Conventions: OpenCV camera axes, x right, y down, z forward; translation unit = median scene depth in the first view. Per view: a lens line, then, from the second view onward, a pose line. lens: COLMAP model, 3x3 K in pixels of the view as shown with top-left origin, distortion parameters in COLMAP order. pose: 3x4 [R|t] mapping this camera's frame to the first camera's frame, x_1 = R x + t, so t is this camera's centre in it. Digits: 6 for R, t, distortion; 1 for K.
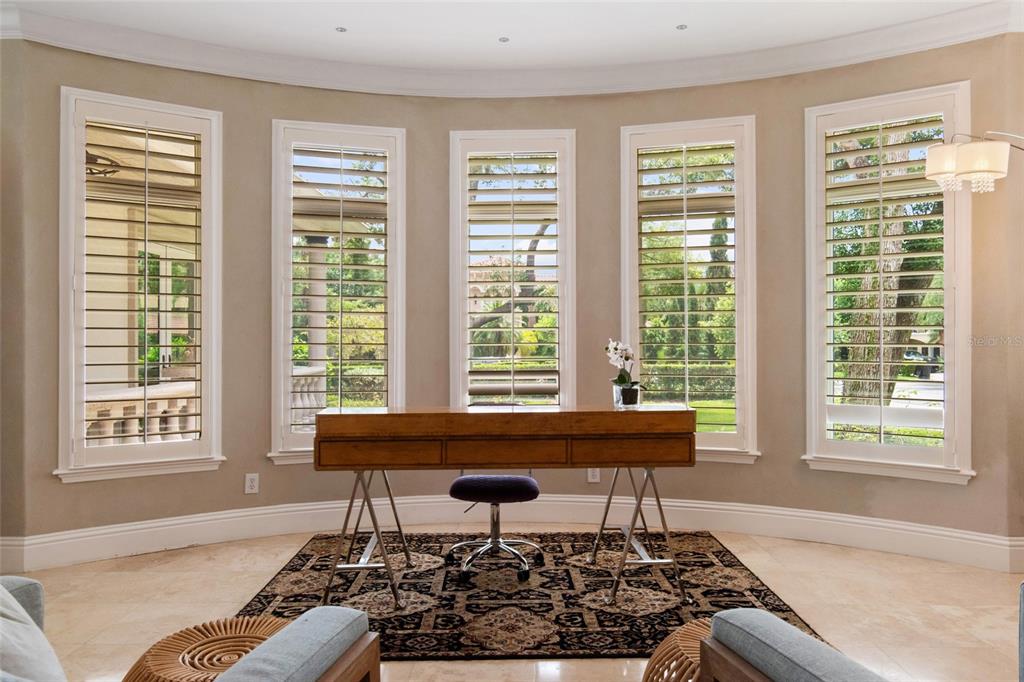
lens RADIAL K [[702.8, 0, 512.0], [0, 702.8, 341.0], [0, 0, 1]] dist [-0.011261, -0.001209]
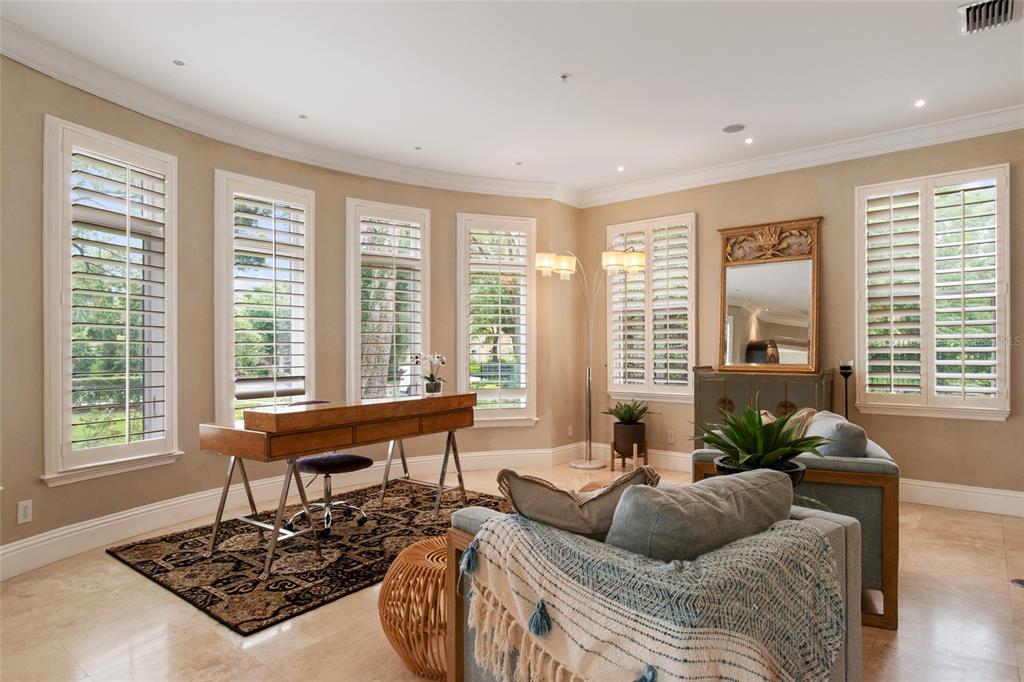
lens RADIAL K [[569.9, 0, 511.7], [0, 569.9, 351.5], [0, 0, 1]] dist [-0.002012, 0.000629]
pose [[0.626899, -0.001386, 0.779099, -0.641720], [0.004963, 0.999985, -0.002214, 0.002059], [-0.779085, 0.005254, 0.626897, 0.059665]]
